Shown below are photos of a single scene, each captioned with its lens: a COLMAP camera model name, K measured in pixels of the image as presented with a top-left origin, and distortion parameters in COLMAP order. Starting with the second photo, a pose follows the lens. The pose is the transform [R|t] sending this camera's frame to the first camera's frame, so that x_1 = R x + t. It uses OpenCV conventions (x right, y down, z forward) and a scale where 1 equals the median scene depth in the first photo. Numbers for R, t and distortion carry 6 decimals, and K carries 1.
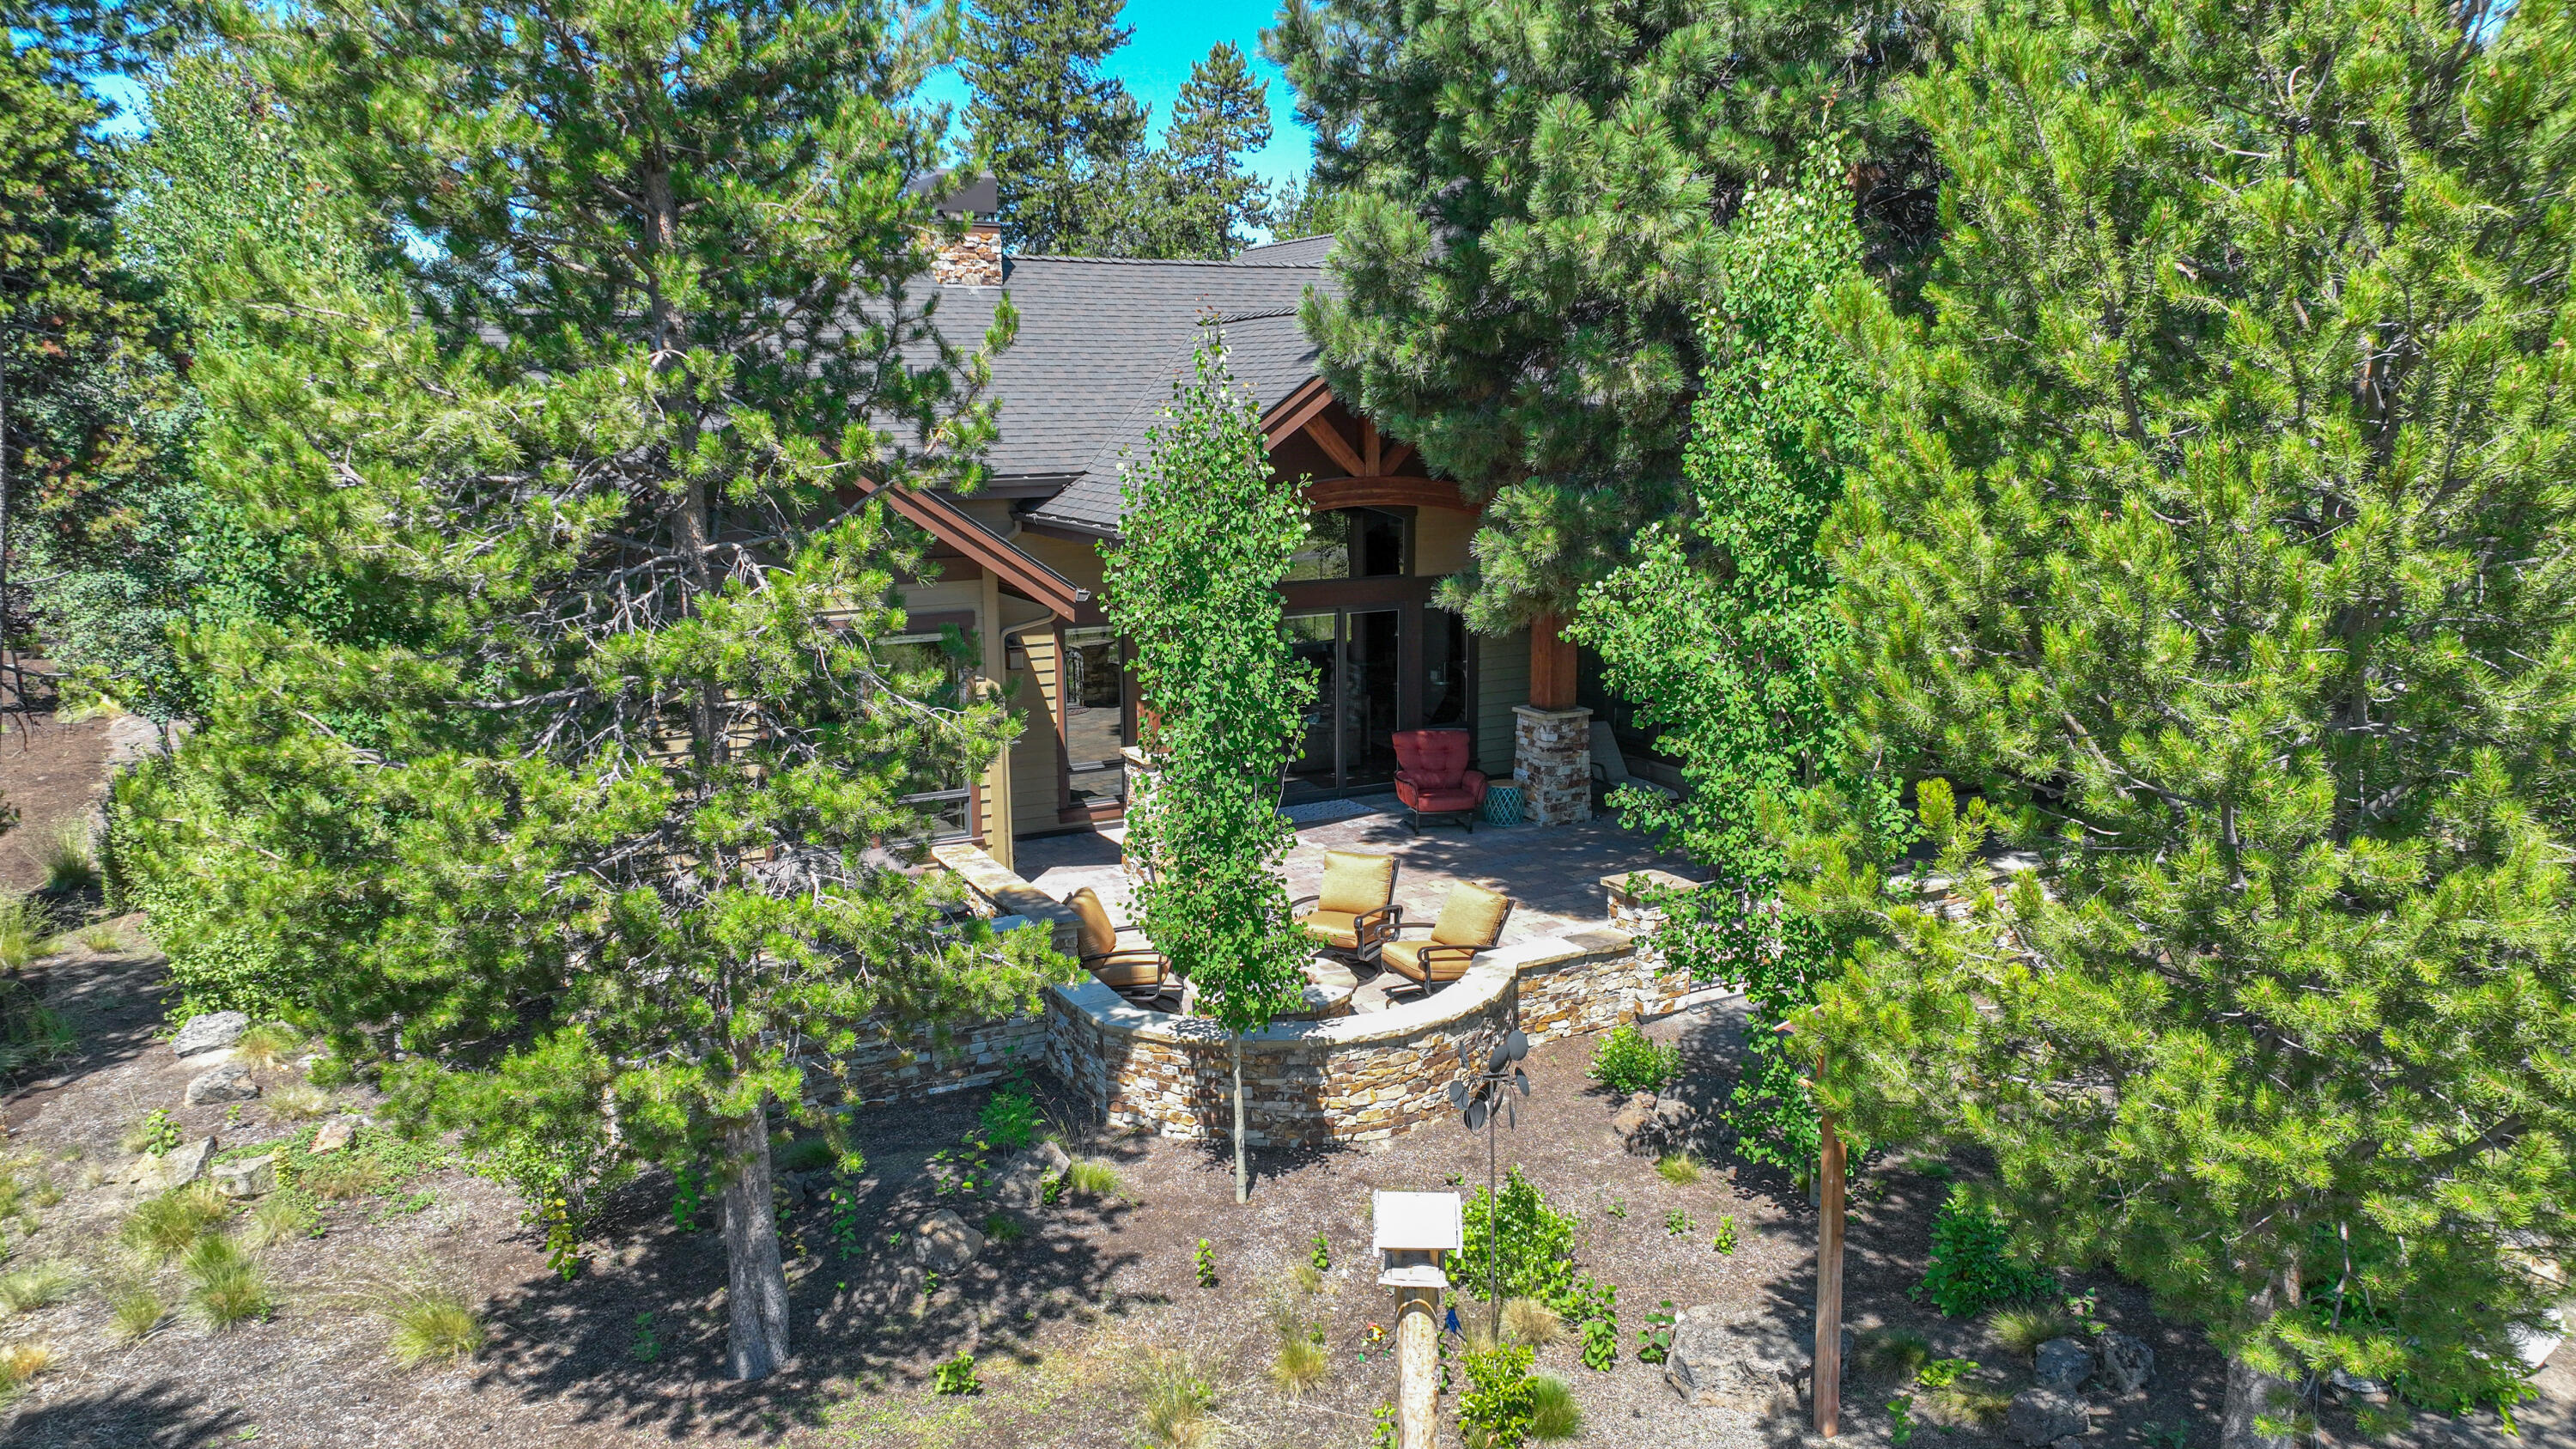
lens RADIAL K [[1814.1, 0, 1301.3], [0, 1814.1, 727.6], [0, 0, 1]] dist [0.002608, 0.010756]
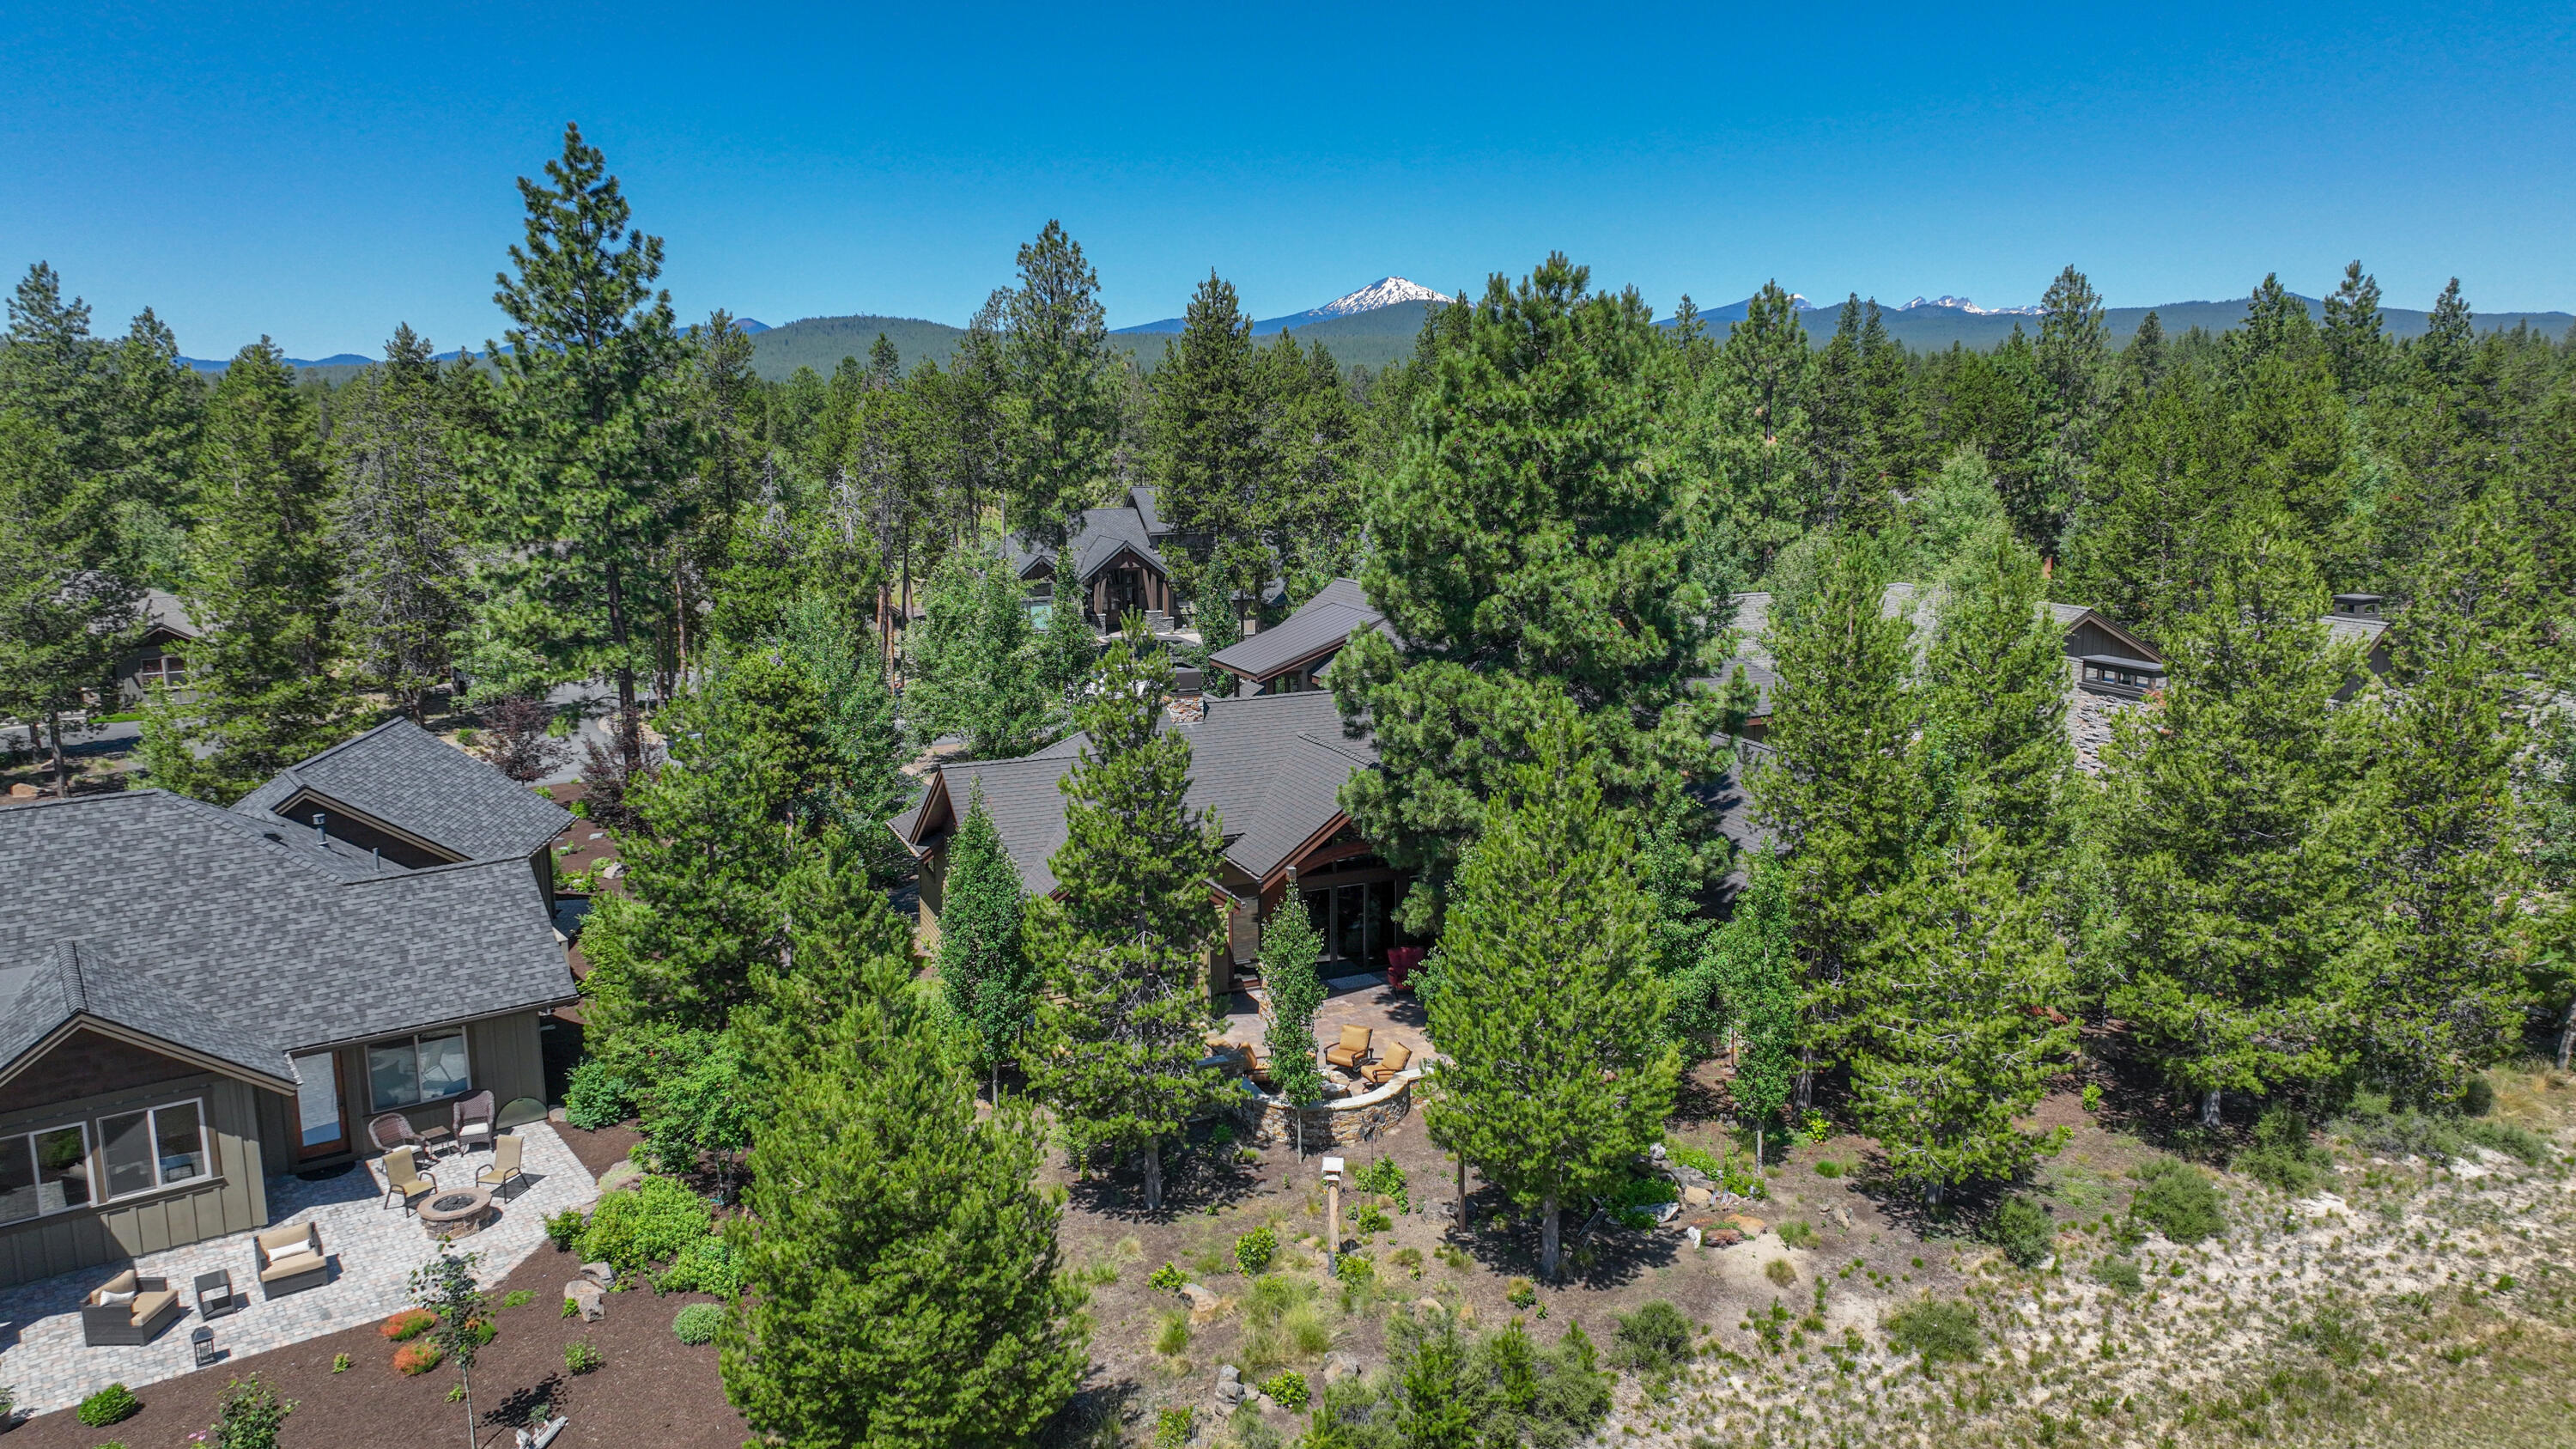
lens RADIAL K [[1814.1, 0, 1272.3], [0, 1814.1, 709.6], [0, 0, 1]] dist [0.002608, 0.010756]
pose [[0.995947, 0.004956, -0.089805, 0.170758], [-0.005674, 0.999954, -0.007740, -0.428397], [0.089763, 0.008219, 0.995929, -1.841451]]
